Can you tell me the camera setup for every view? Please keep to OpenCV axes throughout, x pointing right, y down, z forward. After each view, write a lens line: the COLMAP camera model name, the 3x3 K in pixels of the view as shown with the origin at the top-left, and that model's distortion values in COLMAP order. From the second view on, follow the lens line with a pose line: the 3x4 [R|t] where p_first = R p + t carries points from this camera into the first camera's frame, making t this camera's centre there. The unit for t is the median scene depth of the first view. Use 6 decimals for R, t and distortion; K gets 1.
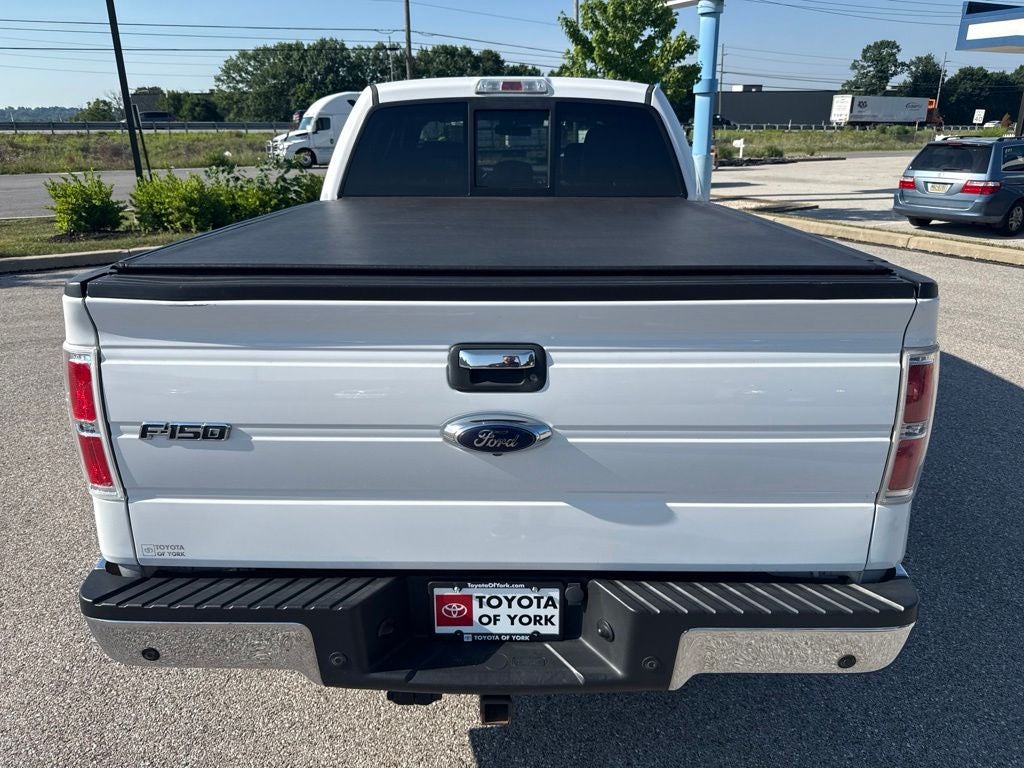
lens RADIAL K [[724.4, 0, 510.5], [0, 724.4, 378.2], [0, 0, 1]] dist [0.059116, -0.079798]
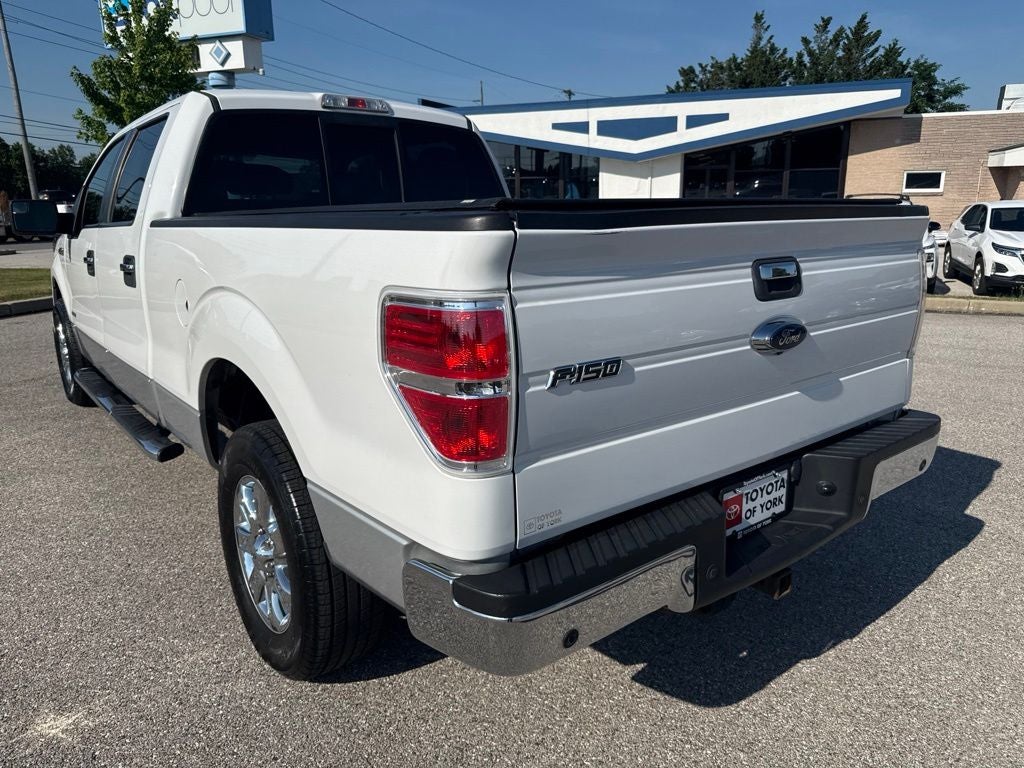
lens RADIAL K [[724.4, 0, 510.5], [0, 724.4, 378.2], [0, 0, 1]] dist [0.059116, -0.079798]
pose [[0.778201, -0.149238, 0.610026, -0.999589], [0.210288, 0.977203, -0.029196, 0.079469], [-0.591762, 0.151002, 0.791844, 0.286672]]
